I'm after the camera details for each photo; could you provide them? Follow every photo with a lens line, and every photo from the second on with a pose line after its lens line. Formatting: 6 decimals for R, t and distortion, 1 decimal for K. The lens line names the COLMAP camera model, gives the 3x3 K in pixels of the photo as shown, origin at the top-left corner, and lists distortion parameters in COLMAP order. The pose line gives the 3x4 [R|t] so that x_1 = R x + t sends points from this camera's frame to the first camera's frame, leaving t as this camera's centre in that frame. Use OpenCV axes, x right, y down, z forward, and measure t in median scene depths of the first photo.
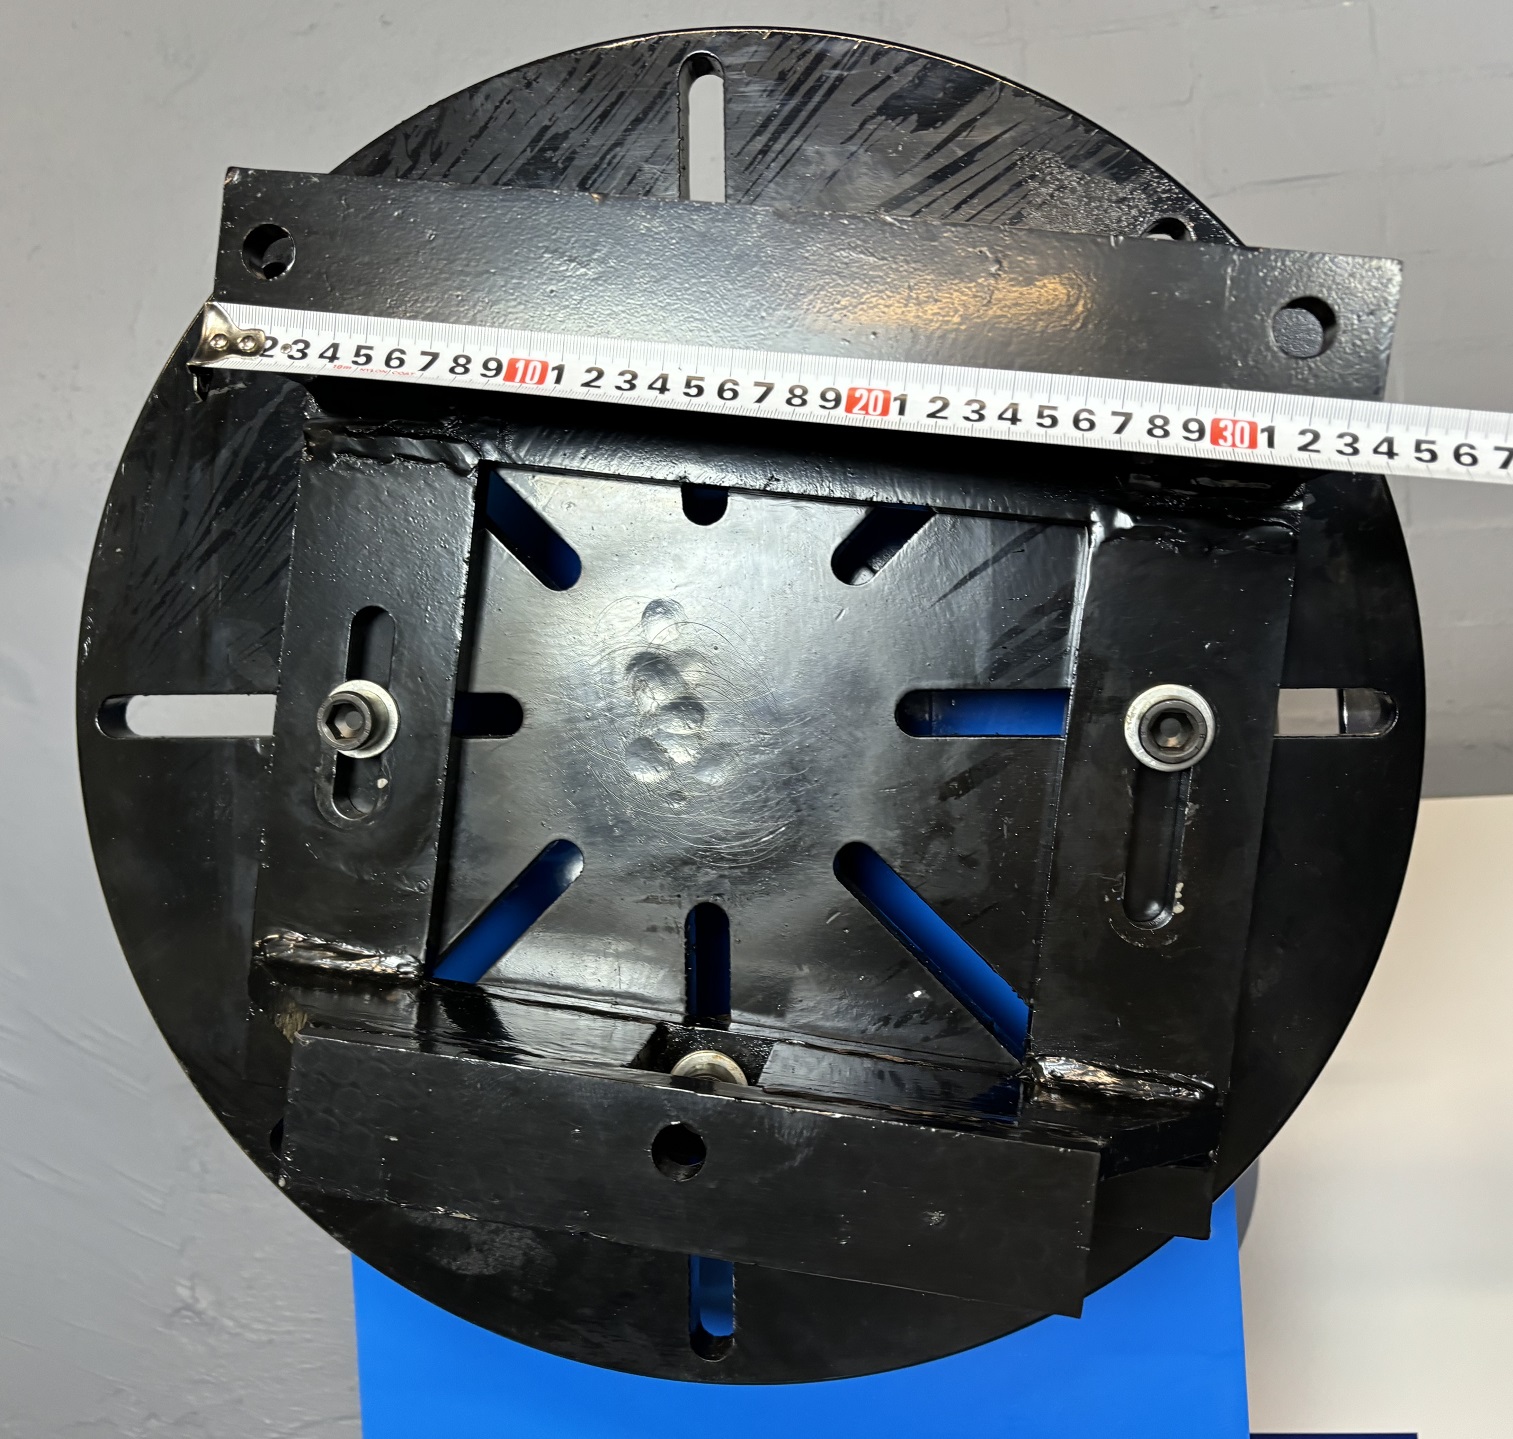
lens RADIAL K [[1510.0, 0, 703.5], [0, 1510.0, 703.2], [0, 0, 1]] dist [0.013059, -0.020471]
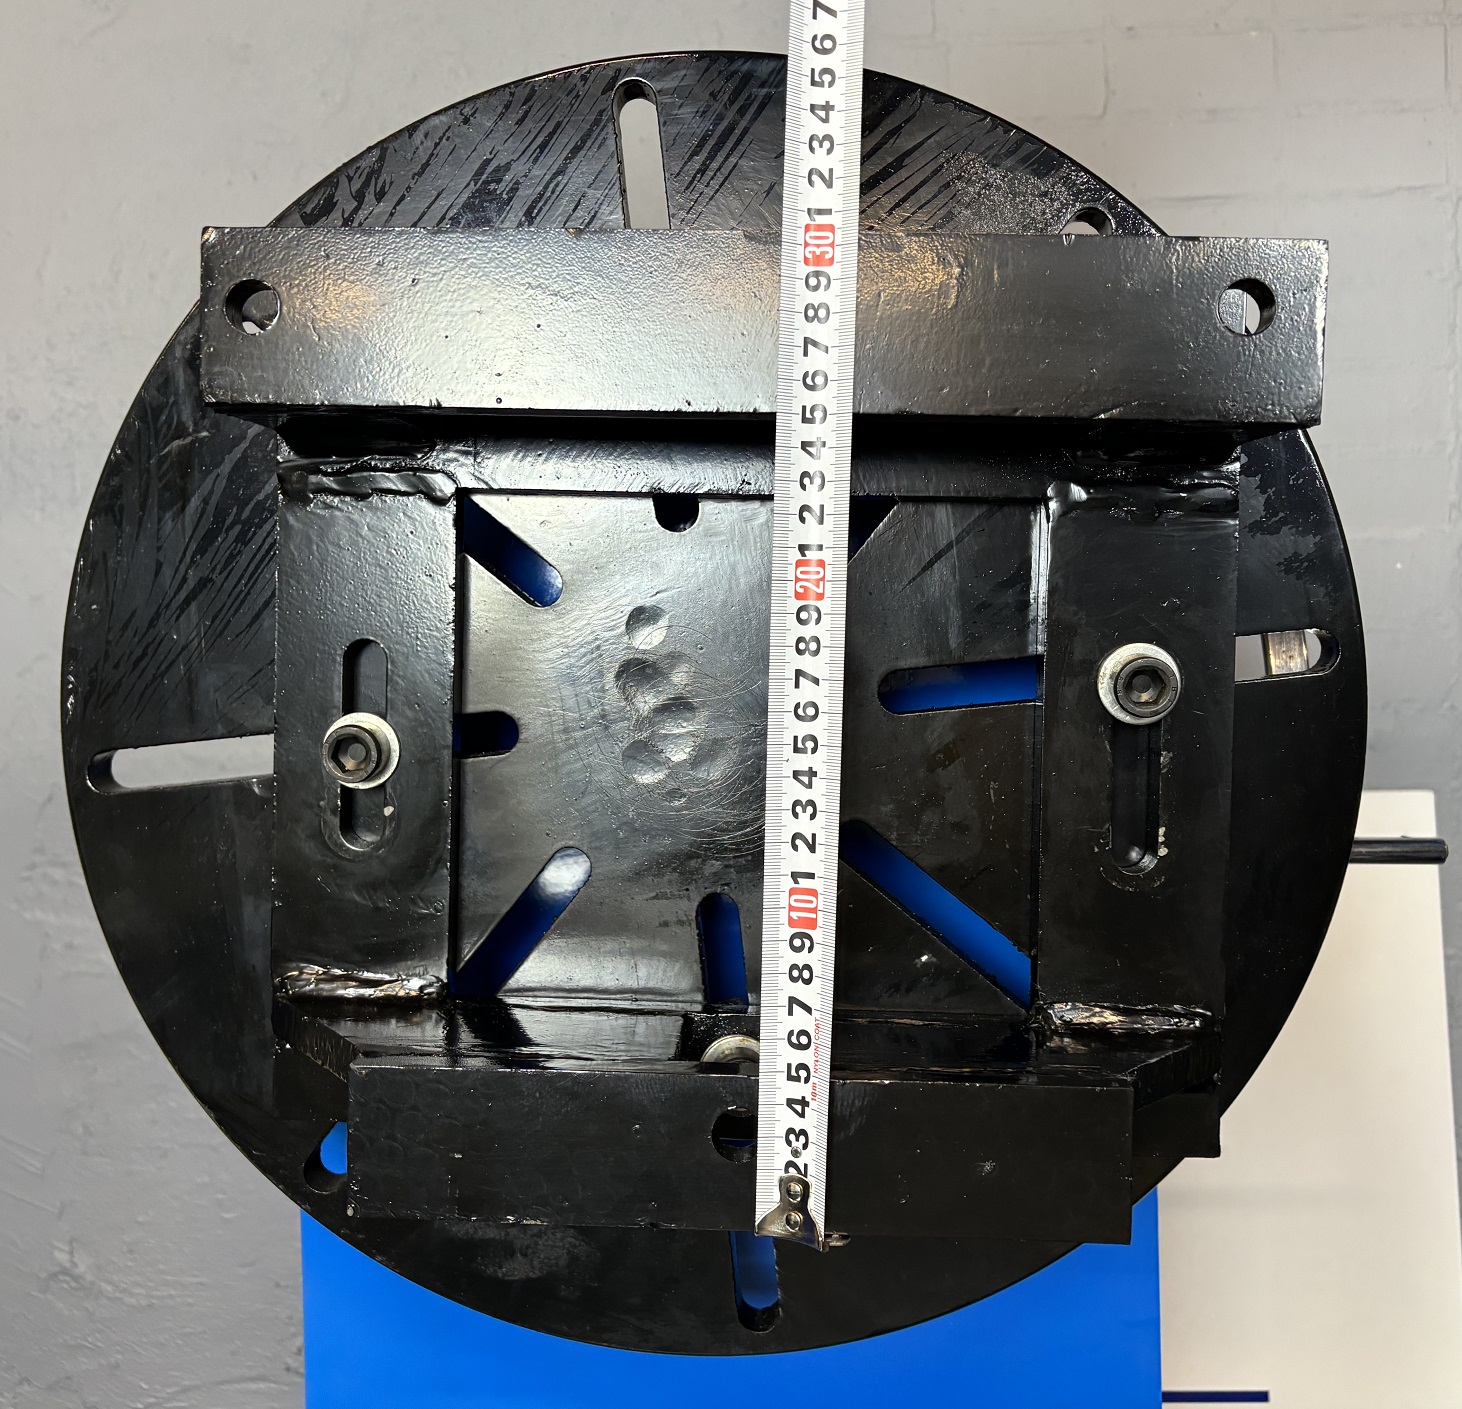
lens RADIAL K [[1510.3, 0, 679.8], [0, 1510.3, 673.2], [0, 0, 1]] dist [0.014052, -0.002048]
pose [[0.991951, -0.096022, 0.082540, -0.093731], [0.096425, 0.995340, -0.000895, -0.019994], [-0.082069, 0.008846, 0.996587, -0.035111]]
